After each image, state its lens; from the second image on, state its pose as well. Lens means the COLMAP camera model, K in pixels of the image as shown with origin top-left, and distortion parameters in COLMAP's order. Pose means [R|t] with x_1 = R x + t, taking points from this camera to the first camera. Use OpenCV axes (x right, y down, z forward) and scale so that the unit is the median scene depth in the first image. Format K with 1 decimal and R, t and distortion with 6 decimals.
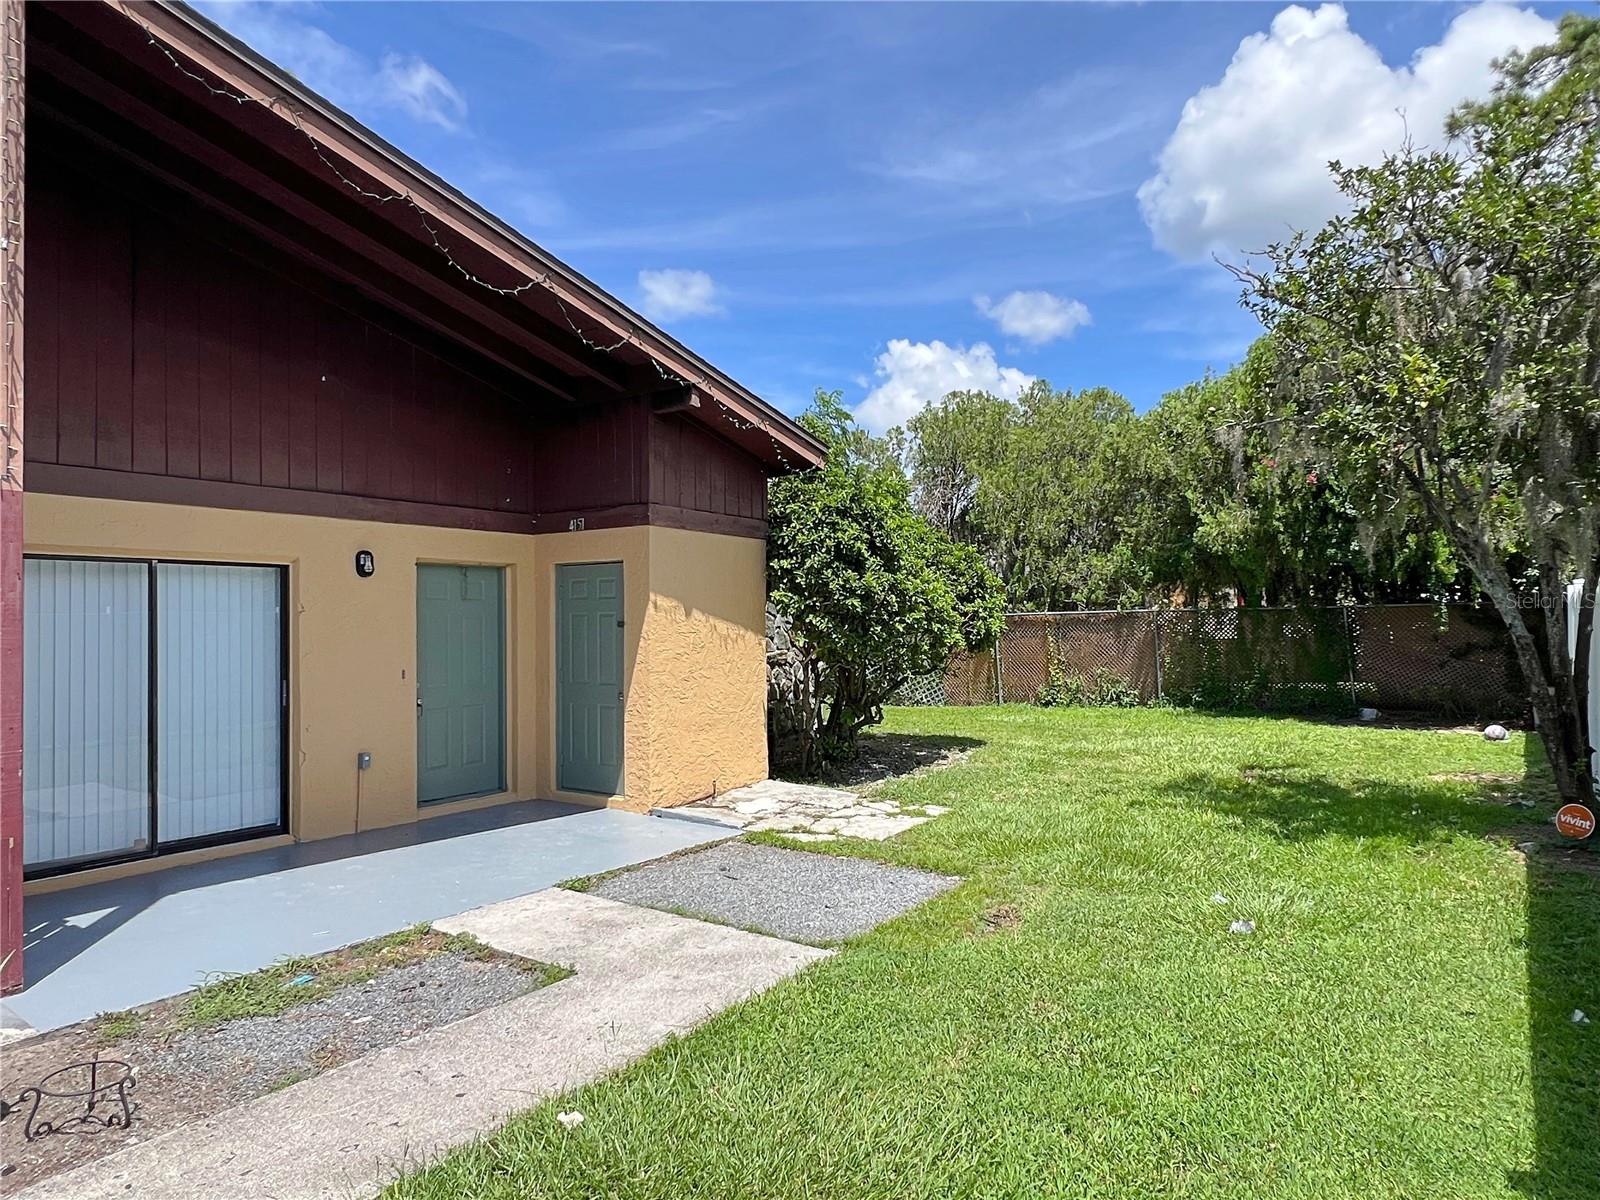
lens RADIAL K [[965.6, 0, 796.7], [0, 965.6, 610.6], [0, 0, 1]] dist [-0.002011, -0.002175]
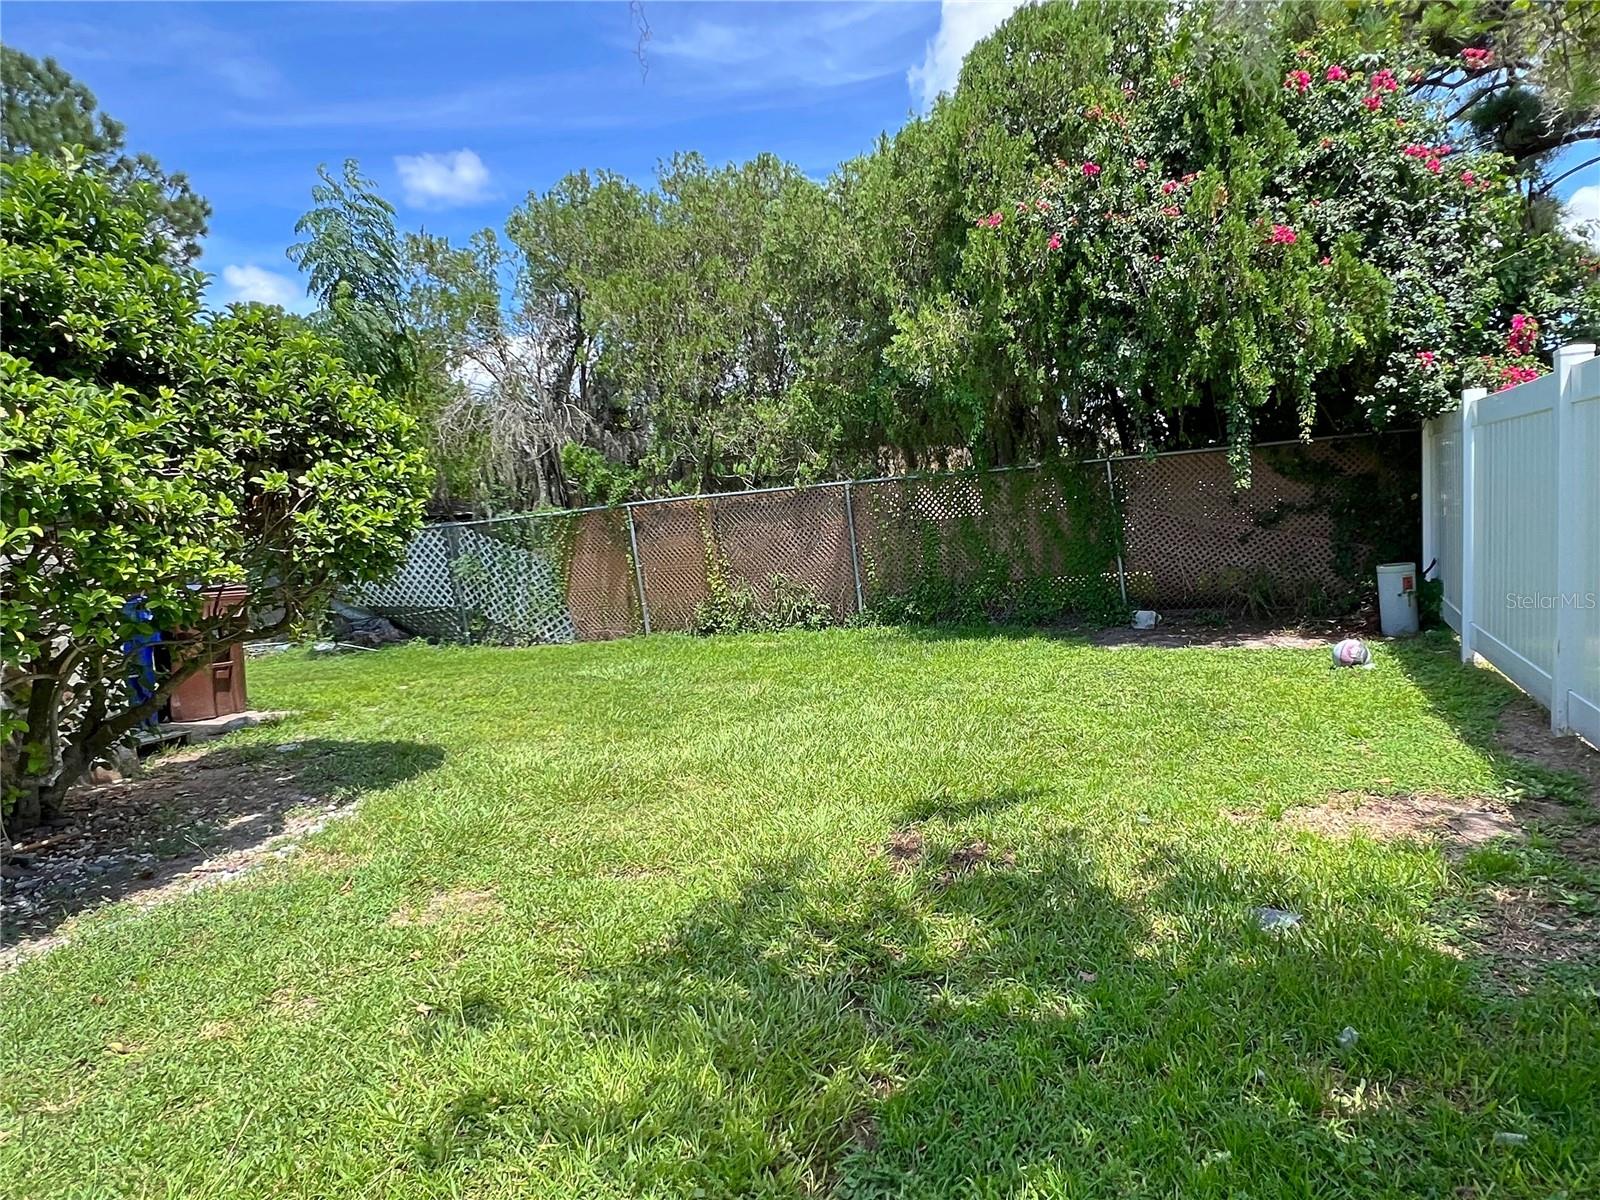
lens RADIAL K [[965.6, 0, 797.5], [0, 965.6, 608.2], [0, 0, 1]] dist [-0.002011, -0.002175]
pose [[0.974798, -0.077786, 0.209090, 0.378432], [0.056892, 0.992932, 0.104158, 0.028886], [-0.215714, -0.089637, 0.972334, 0.693743]]
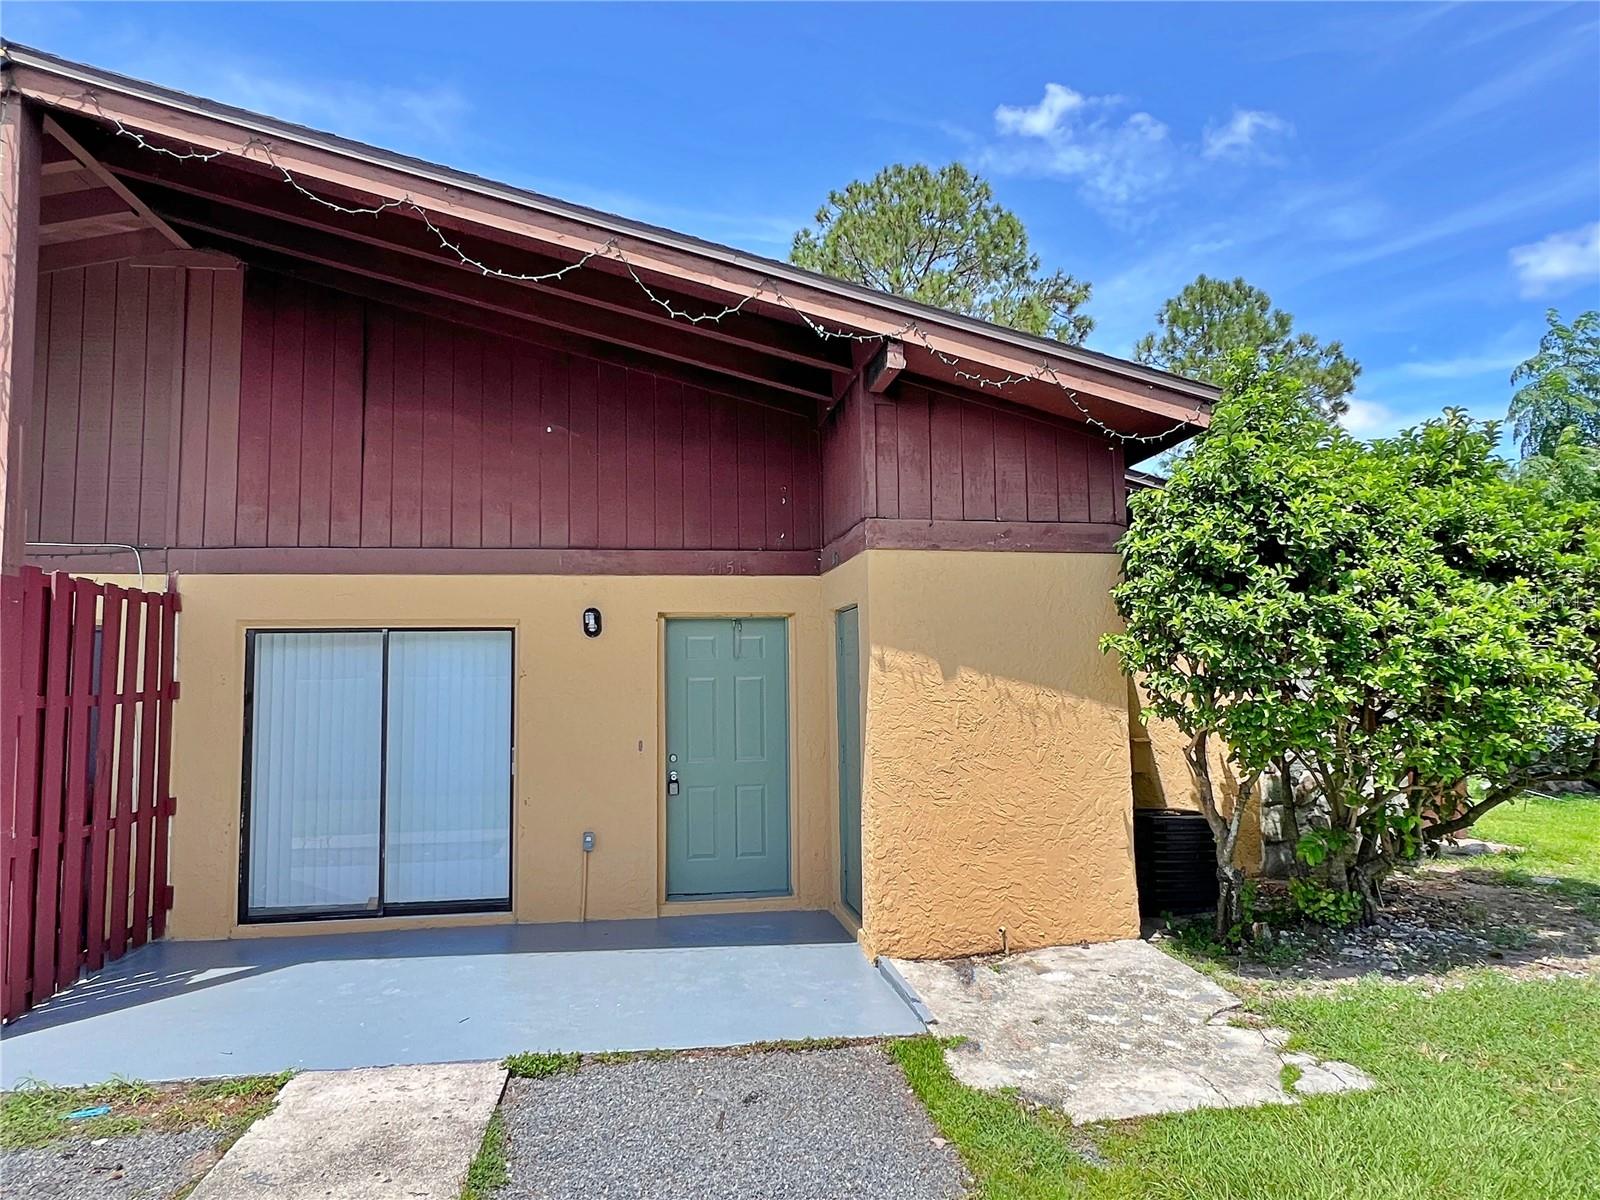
lens RADIAL K [[965.6, 0, 794.8], [0, 965.6, 611.8], [0, 0, 1]] dist [-0.002011, -0.002175]
pose [[0.693837, -0.054594, -0.718059, 0.285418], [0.015528, 0.998025, -0.060875, -0.000286], [0.719964, 0.031087, 0.693315, 0.425515]]
